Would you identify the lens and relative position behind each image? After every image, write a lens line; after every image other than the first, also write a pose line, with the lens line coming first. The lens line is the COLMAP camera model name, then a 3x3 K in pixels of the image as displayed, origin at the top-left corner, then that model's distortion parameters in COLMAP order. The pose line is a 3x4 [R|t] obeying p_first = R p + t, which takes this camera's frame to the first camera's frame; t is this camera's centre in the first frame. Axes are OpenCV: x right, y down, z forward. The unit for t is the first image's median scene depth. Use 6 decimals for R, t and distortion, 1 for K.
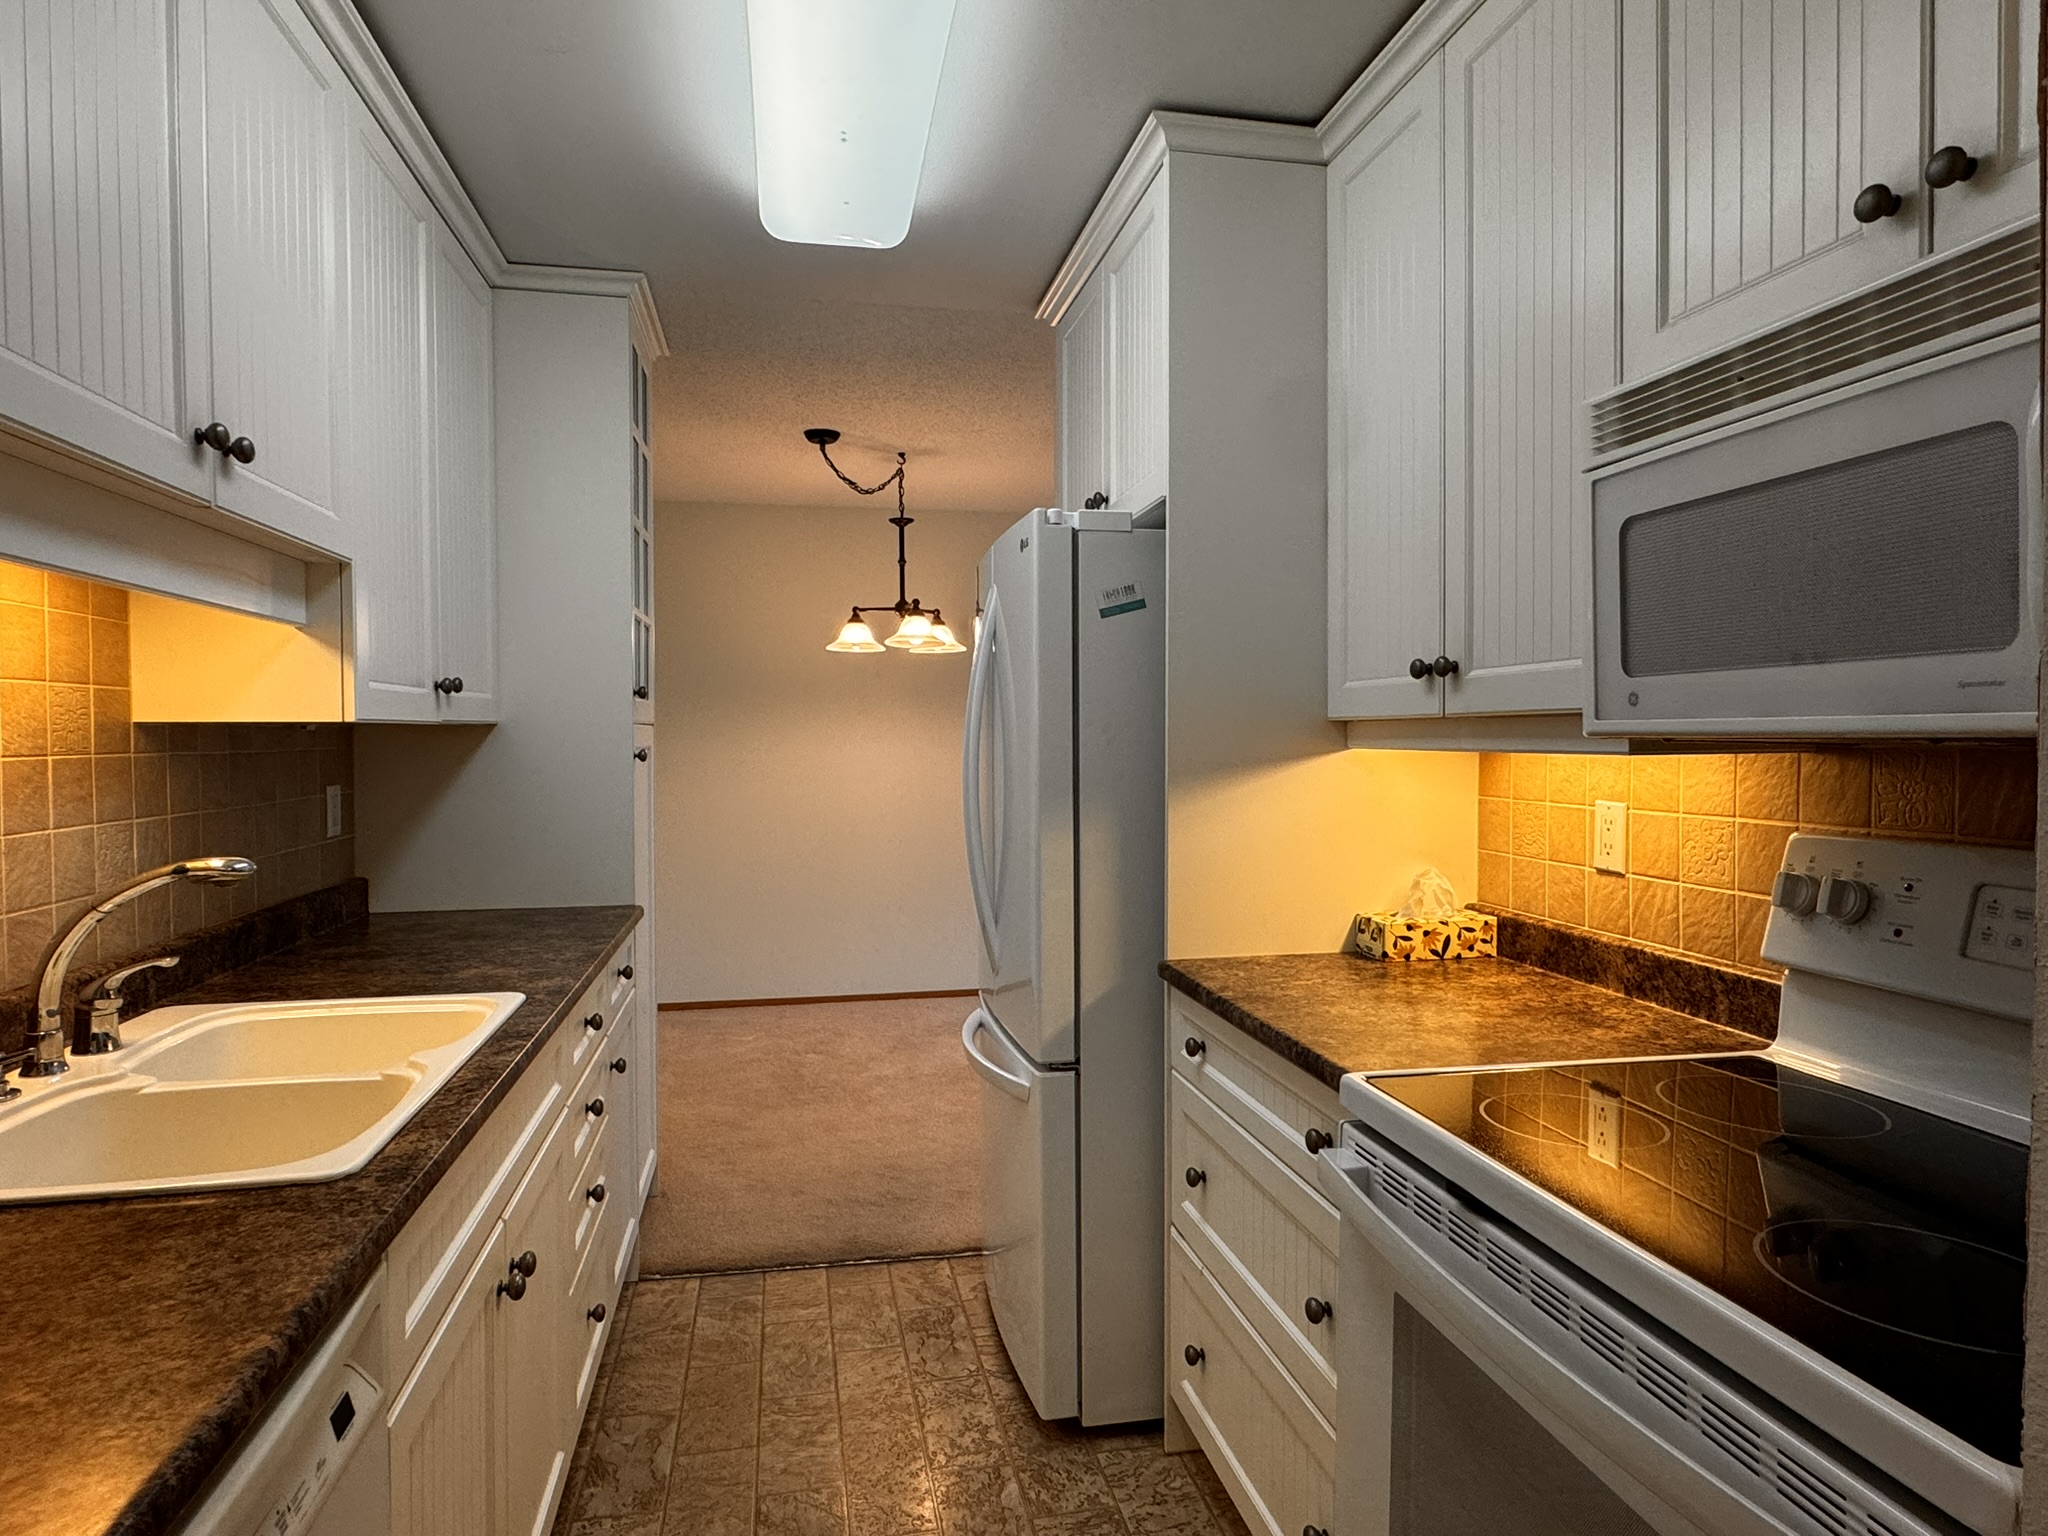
lens RADIAL K [[1158.0, 0, 1020.7], [0, 1158.0, 766.4], [0, 0, 1]] dist [-0.004097, 0.001301]
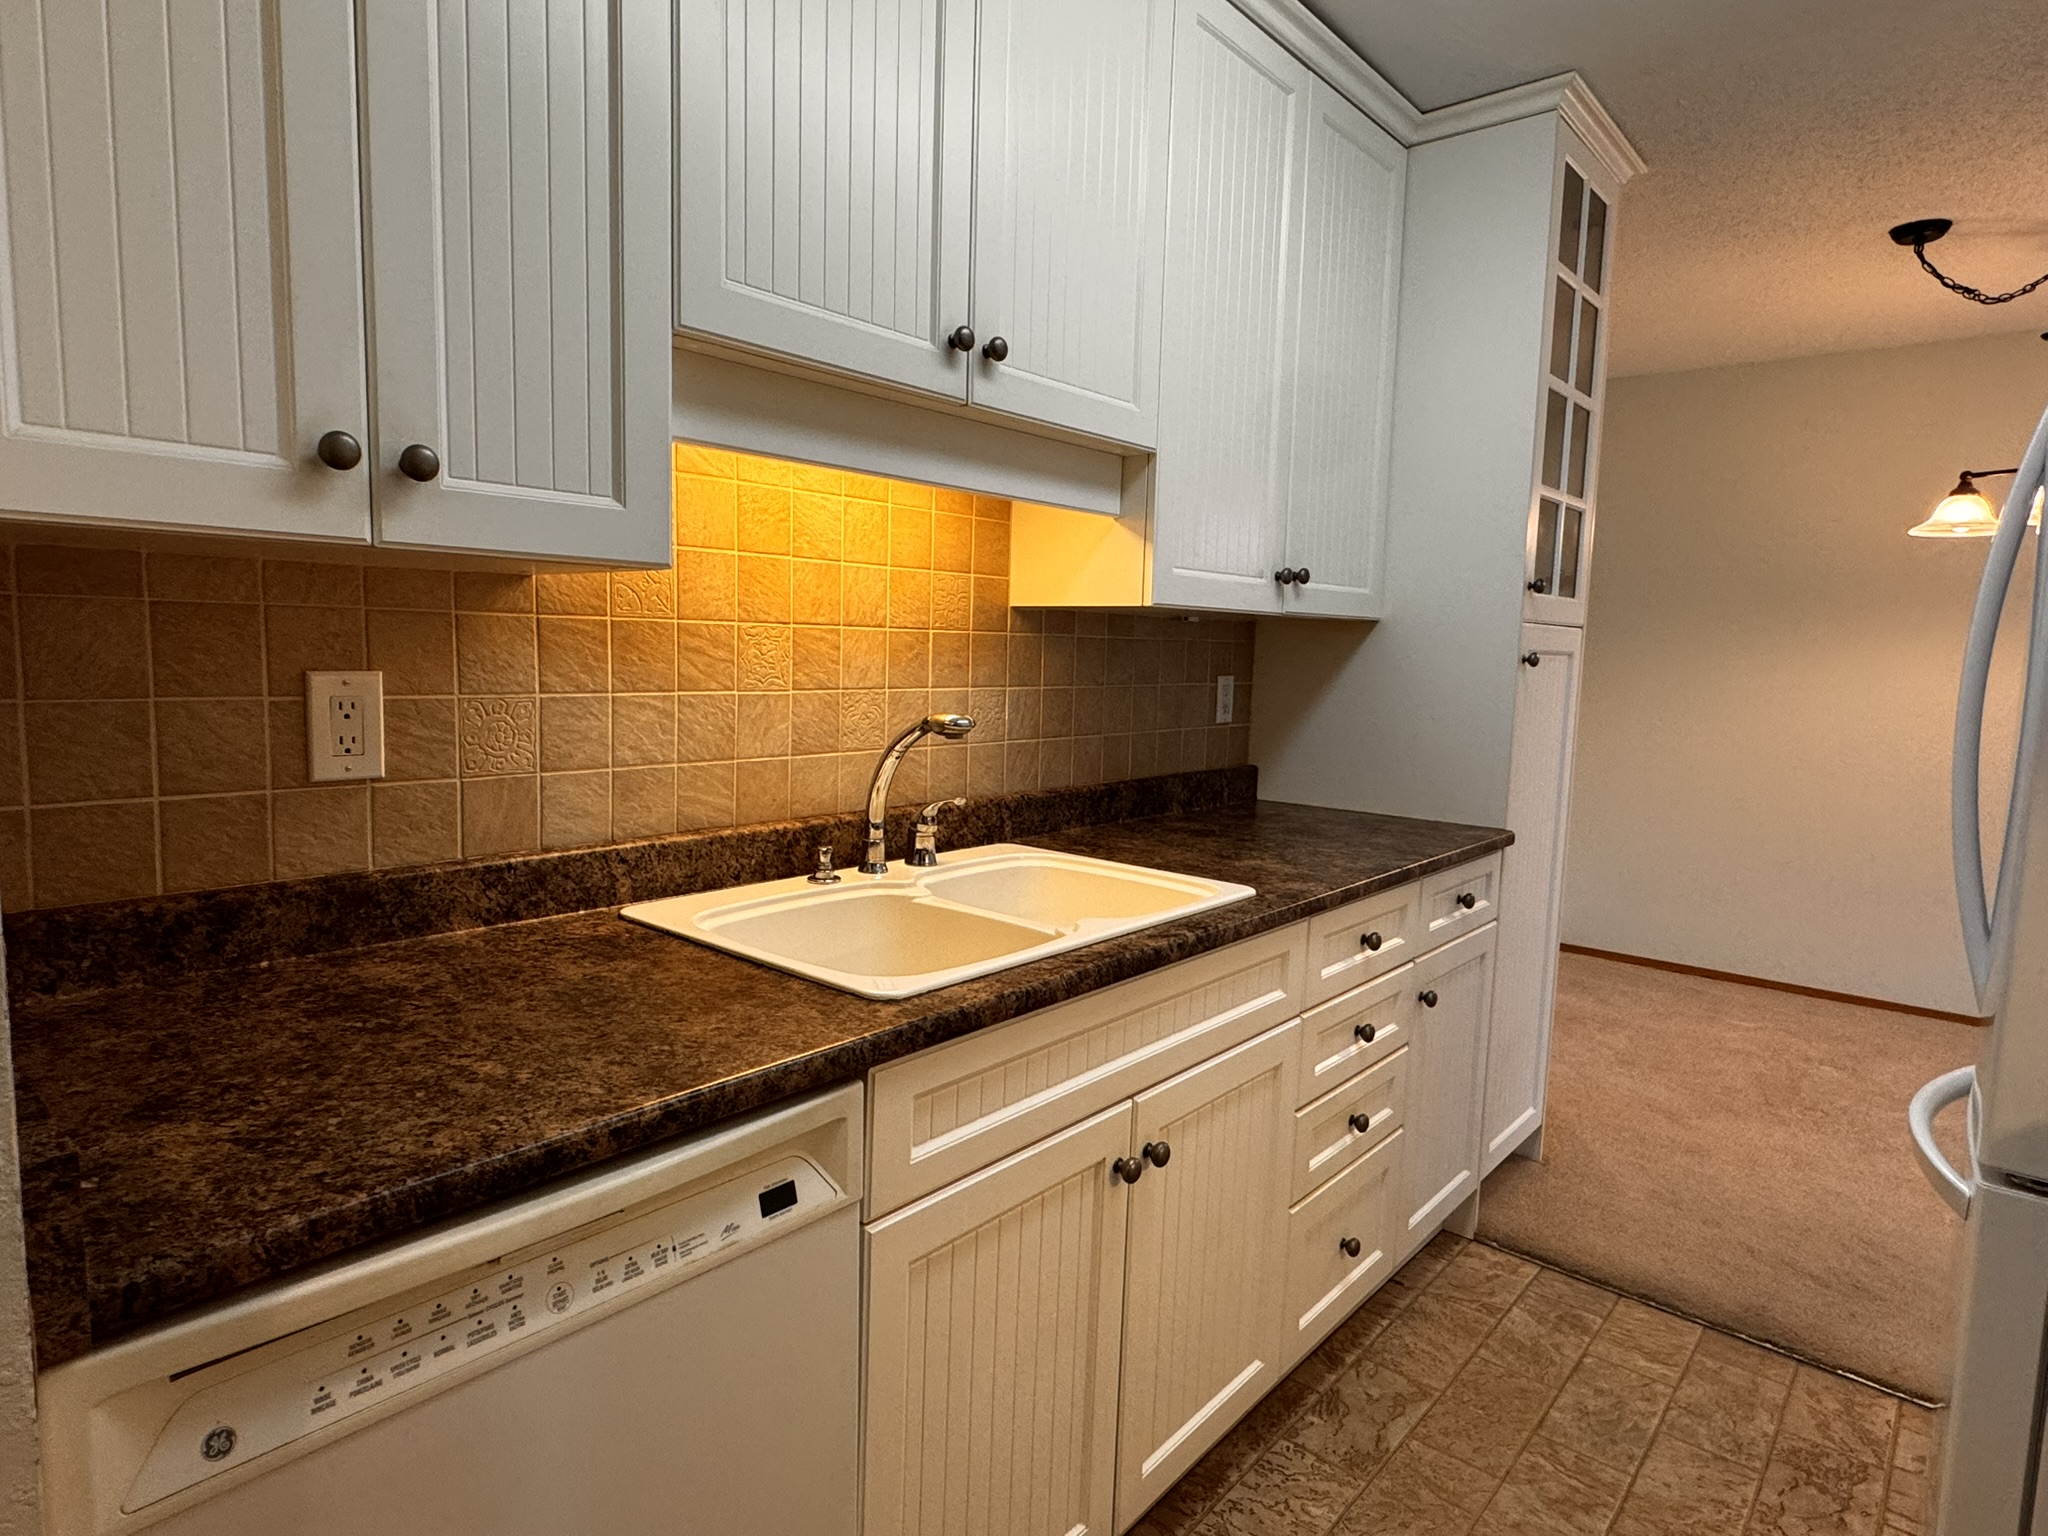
lens RADIAL K [[1158.0, 0, 1019.9], [0, 1158.0, 769.2], [0, 0, 1]] dist [-0.004097, 0.001301]
pose [[0.606729, 0.104330, -0.788033, 0.162457], [-0.051134, 0.994419, 0.092285, 0.014624], [0.793263, -0.015696, 0.608677, 0.212613]]
